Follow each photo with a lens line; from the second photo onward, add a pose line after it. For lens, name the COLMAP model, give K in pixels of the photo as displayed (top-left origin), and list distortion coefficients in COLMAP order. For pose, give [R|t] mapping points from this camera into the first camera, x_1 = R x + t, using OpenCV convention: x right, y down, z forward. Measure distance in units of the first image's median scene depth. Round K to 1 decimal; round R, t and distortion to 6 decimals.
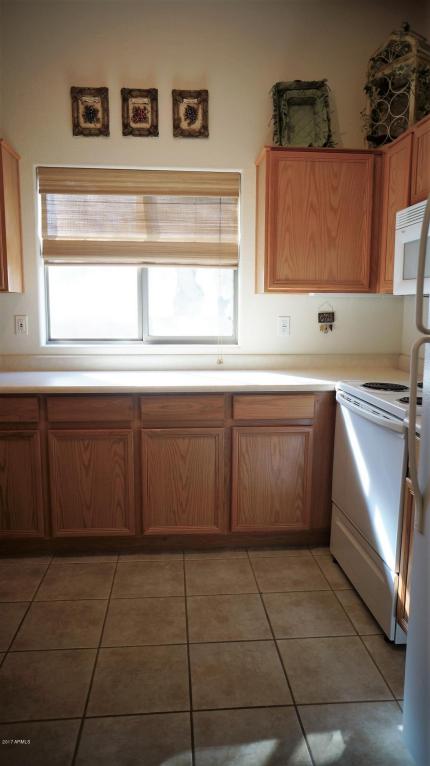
lens RADIAL K [[519.0, 0, 215.0], [0, 519.0, 383.0], [0, 0, 1]] dist [-0.068950, 0.088253]
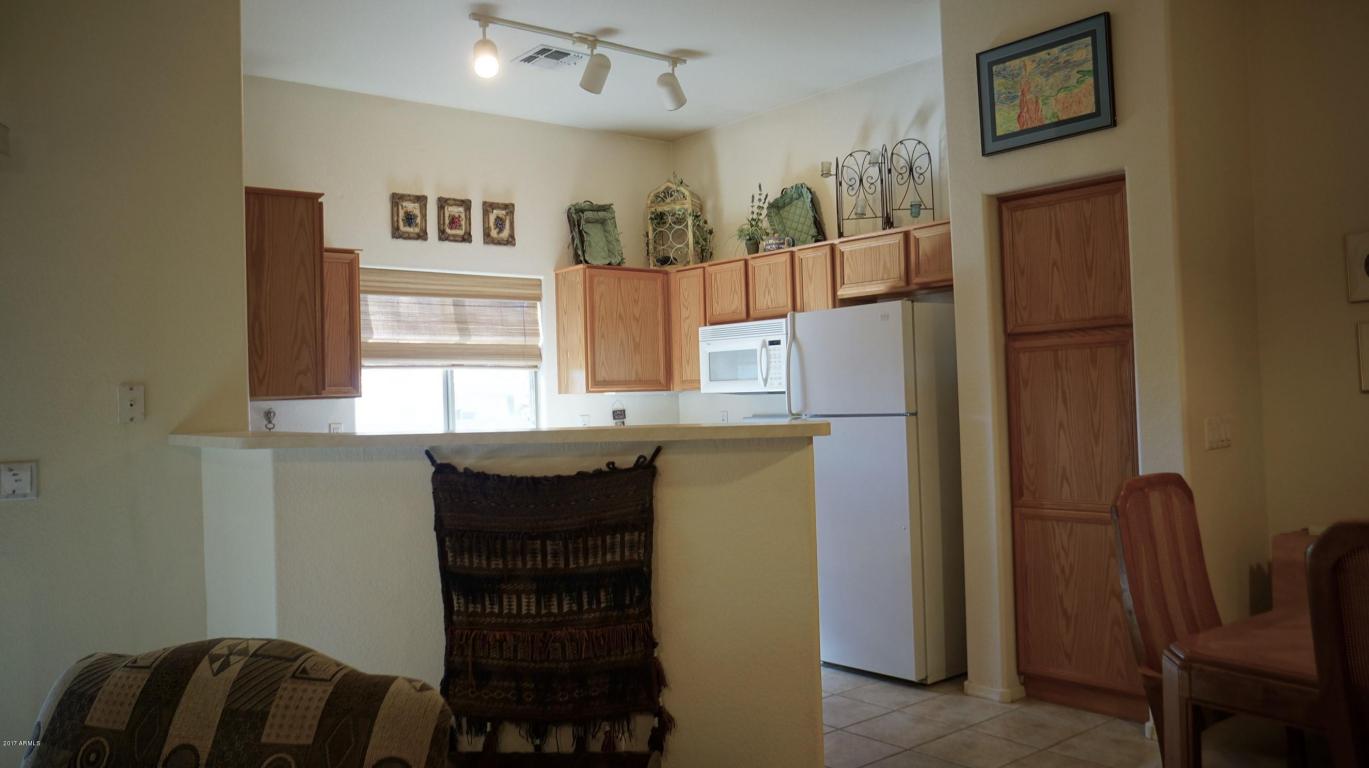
lens RADIAL K [[1034.9, 0, 684.5], [0, 1034.9, 384.0], [0, 0, 1]] dist [-0.086528, 0.113900]
pose [[0.824653, -0.020034, 0.565284, -0.926341], [0.114182, 0.984695, -0.131675, 0.111020], [-0.553994, 0.173131, 0.814320, -0.849965]]
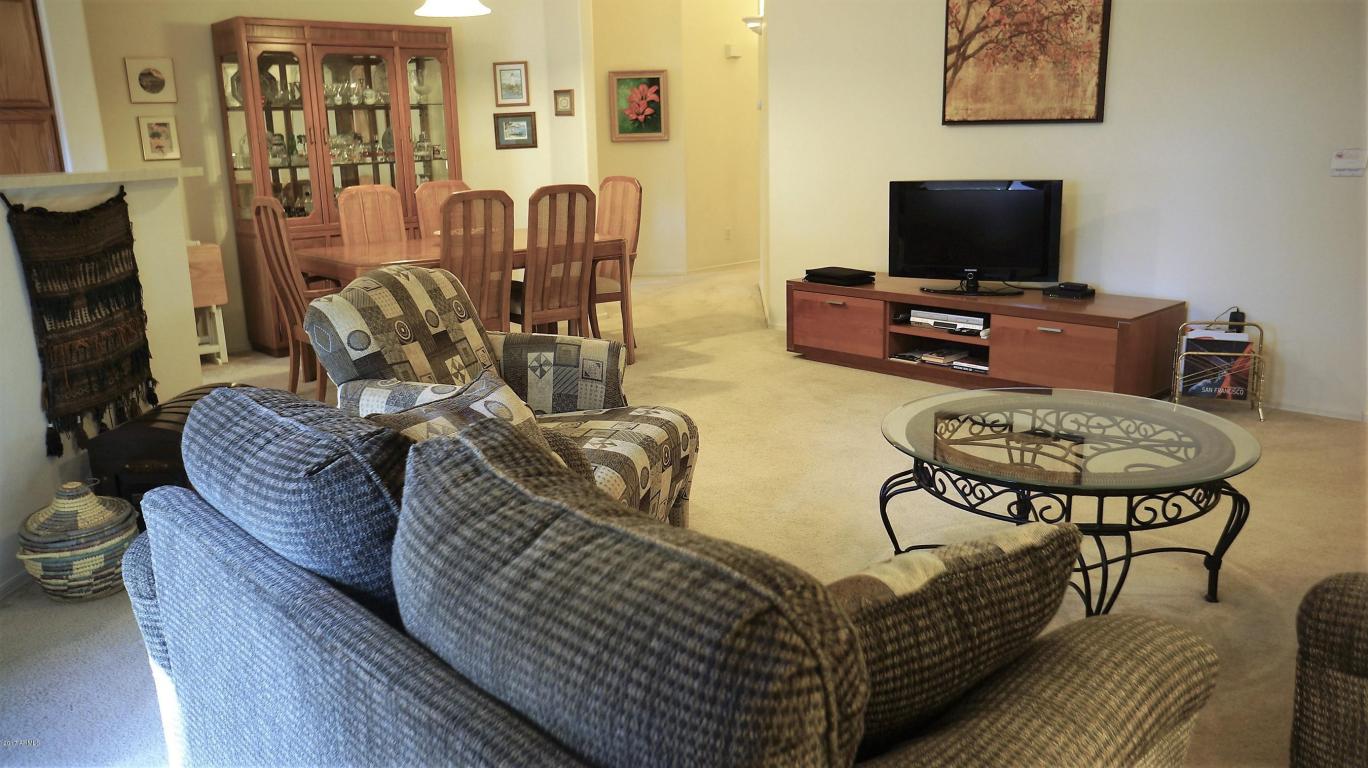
lens RADIAL K [[1034.1, 0, 684.0], [0, 1034.1, 384.0], [0, 0, 1]] dist [-0.086528, 0.113900]
pose [[-0.608437, -0.171528, 0.774844, -1.841977], [0.139970, 0.937862, 0.317525, -0.030034], [-0.781162, 0.301649, -0.546621, 0.146118]]
